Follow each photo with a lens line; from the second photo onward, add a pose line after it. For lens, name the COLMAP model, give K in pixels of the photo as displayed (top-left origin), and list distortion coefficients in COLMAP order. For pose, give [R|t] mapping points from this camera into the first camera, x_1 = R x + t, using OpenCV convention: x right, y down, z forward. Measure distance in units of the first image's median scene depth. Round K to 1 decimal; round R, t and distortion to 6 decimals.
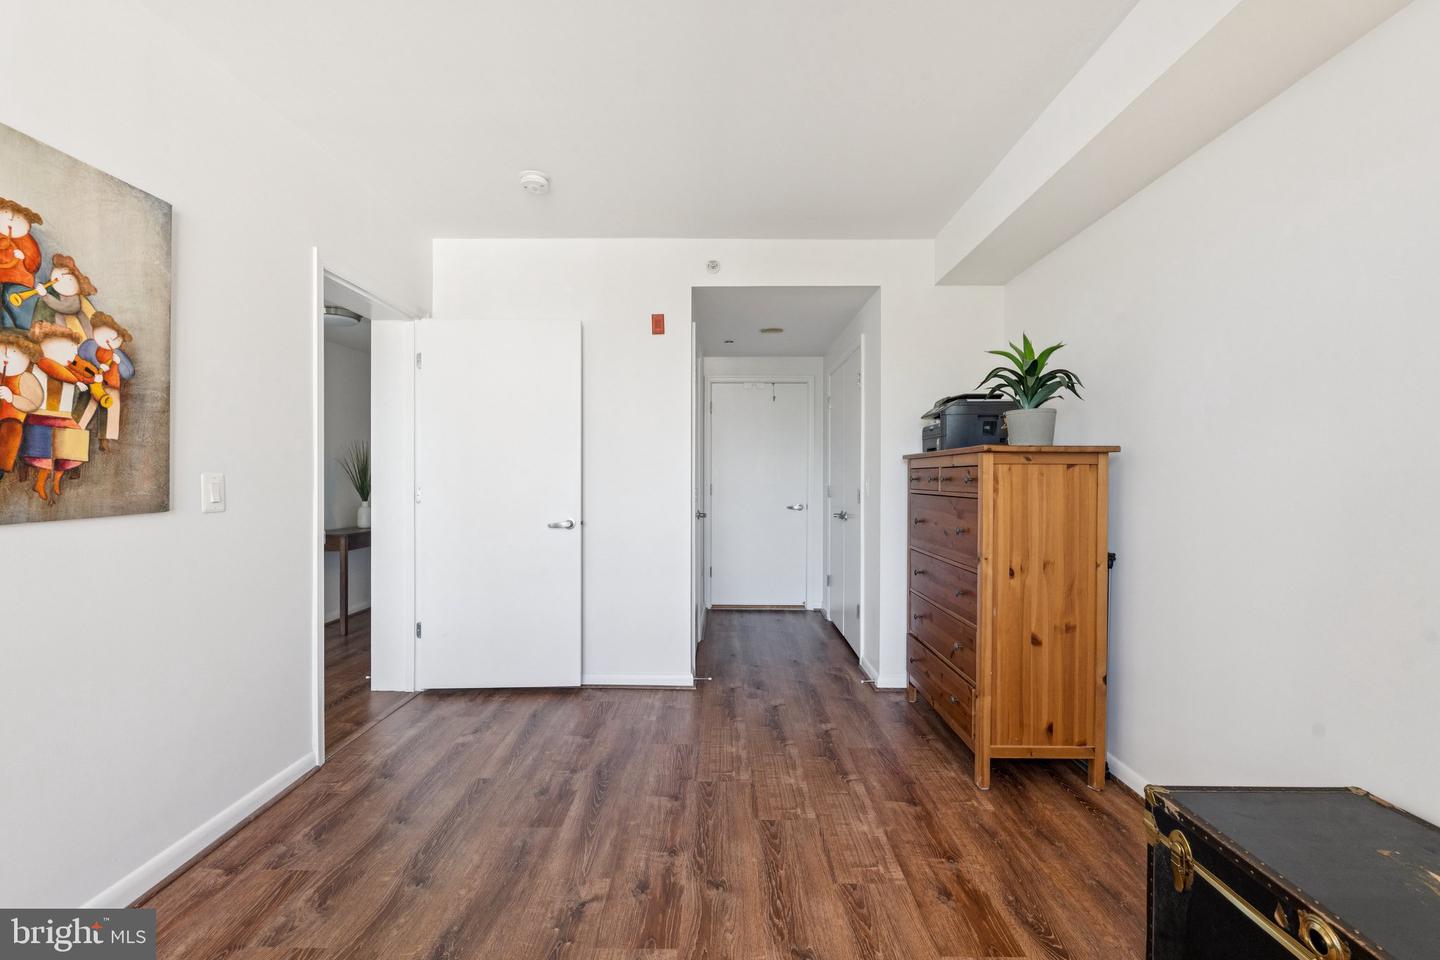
lens RADIAL K [[641.3, 0, 728.1], [0, 641.3, 485.2], [0, 0, 1]] dist [-0.003221, -0.000333]
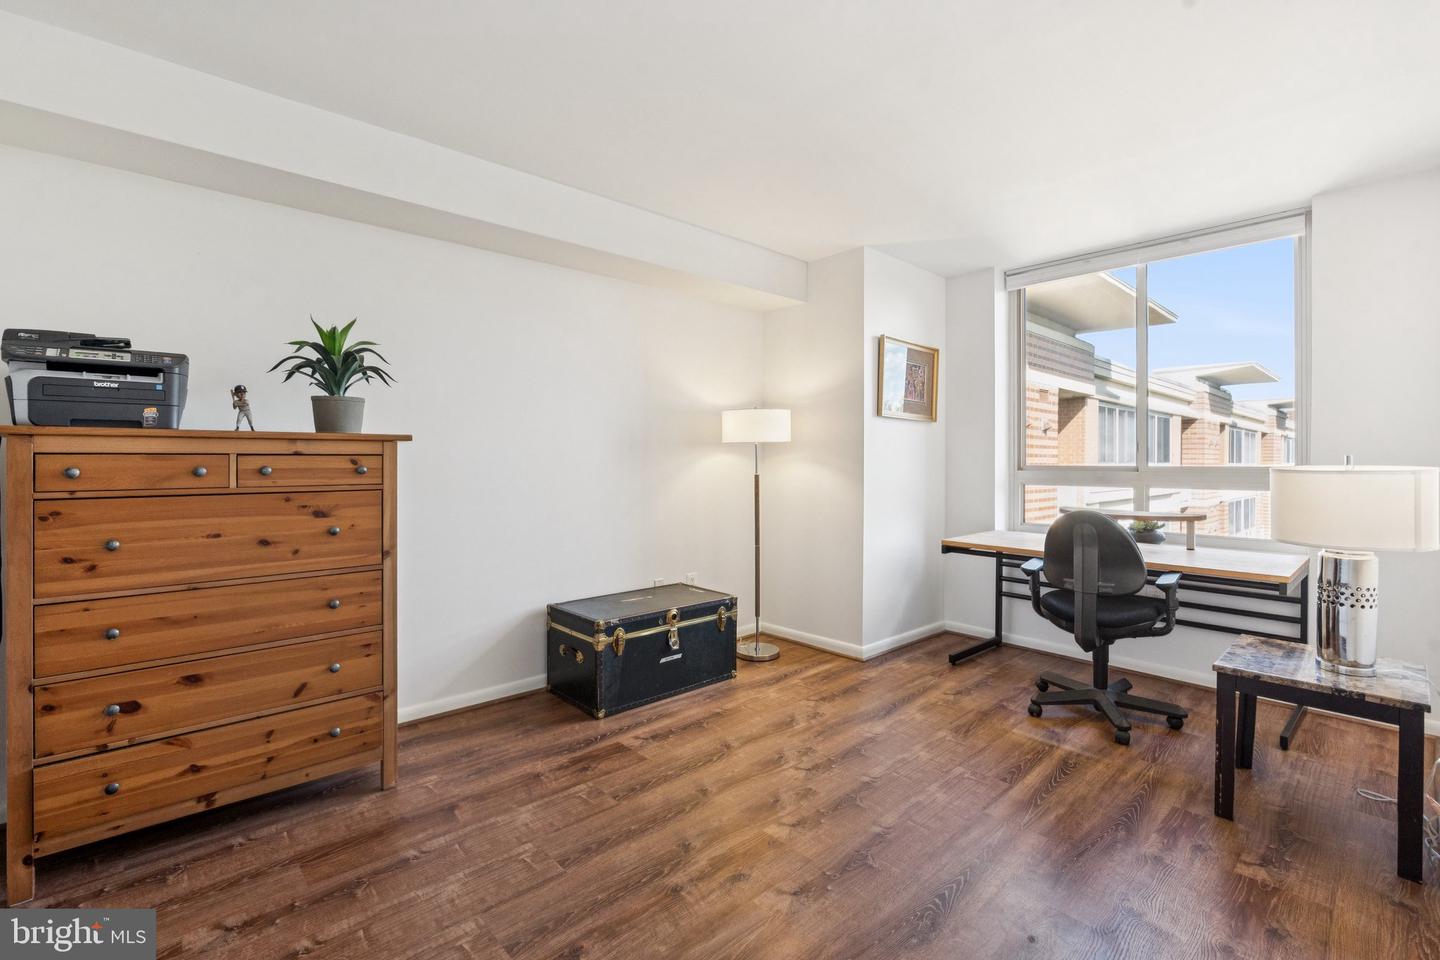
lens RADIAL K [[634.4, 0, 706.5], [0, 634.4, 462.1], [0, 0, 1]] dist [-0.001004, -0.000210]
pose [[-0.664323, -0.007368, 0.747409, -0.792035], [0.005825, 0.999870, 0.015034, -0.037596], [-0.747423, 0.014341, -0.664194, 1.588543]]
